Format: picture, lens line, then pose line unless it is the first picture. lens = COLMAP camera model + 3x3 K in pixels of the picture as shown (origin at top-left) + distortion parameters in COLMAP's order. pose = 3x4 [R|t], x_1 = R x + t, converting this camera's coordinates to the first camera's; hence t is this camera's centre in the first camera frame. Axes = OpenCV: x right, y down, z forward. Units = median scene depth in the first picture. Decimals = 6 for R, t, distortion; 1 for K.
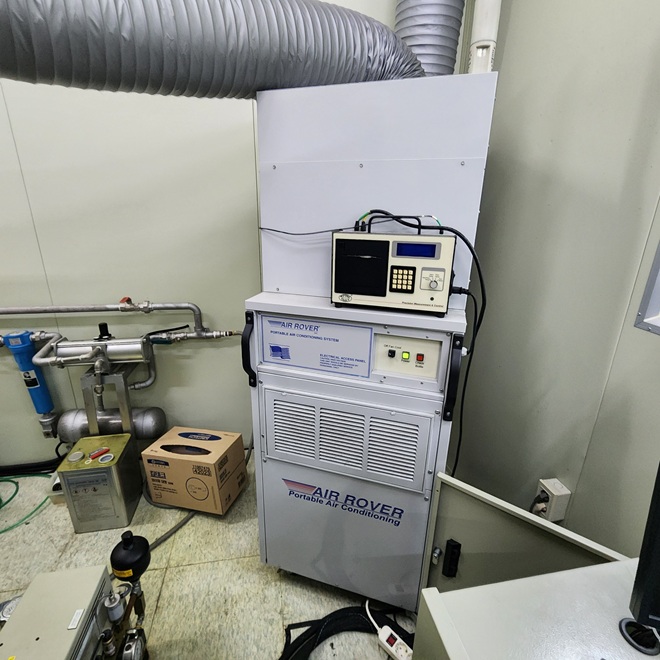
lens RADIAL K [[368.9, 0, 326.0], [0, 368.9, 329.8], [0, 0, 1]] dist [-0.005337, 0.001950]
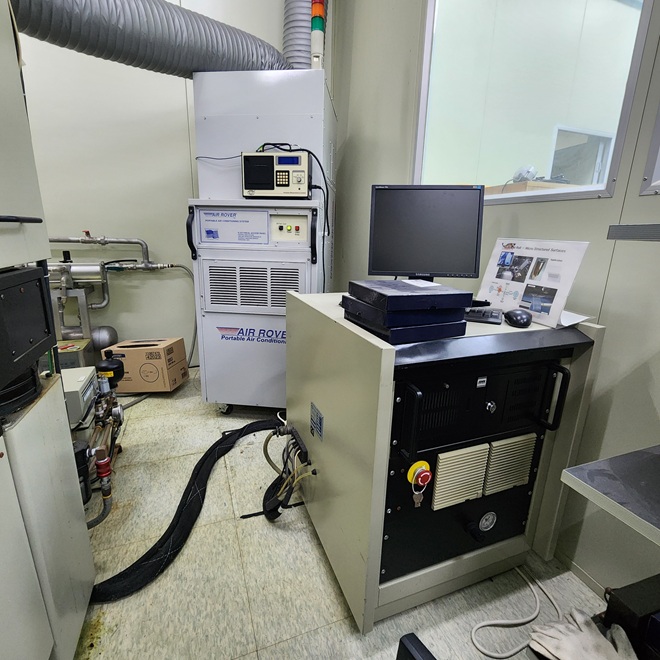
lens RADIAL K [[364.2, 0, 330.0], [0, 364.2, 330.0], [0, 0, 1]] dist [-0.003629, 0.001424]
pose [[0.980777, -0.039225, 0.191149, 0.054037], [0.052448, 0.996531, -0.064618, 0.572378], [-0.187952, 0.073401, 0.979432, -0.564489]]
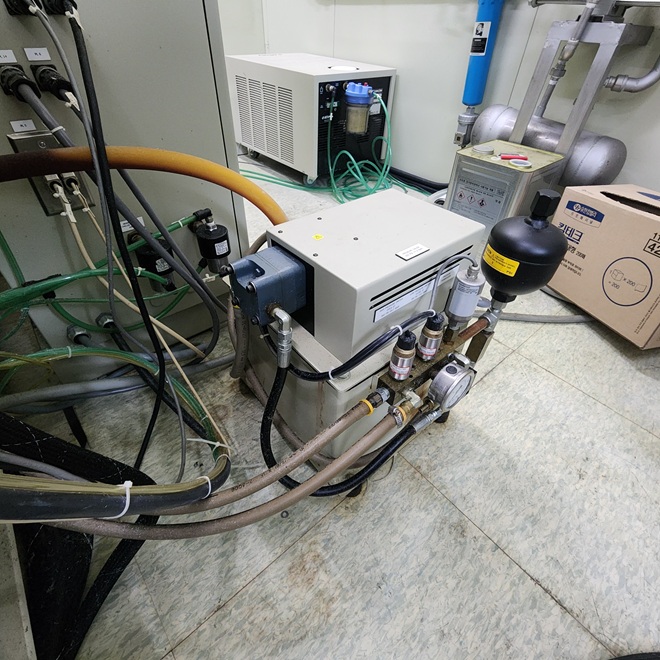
lens RADIAL K [[368.9, 0, 326.0], [0, 368.9, 329.8], [0, 0, 1]] dist [-0.005337, 0.001950]
pose [[0.512898, 0.574333, -0.638026, -0.274345], [-0.300304, 0.816311, 0.493411, 0.511893], [0.804210, -0.061467, 0.591158, 0.467145]]
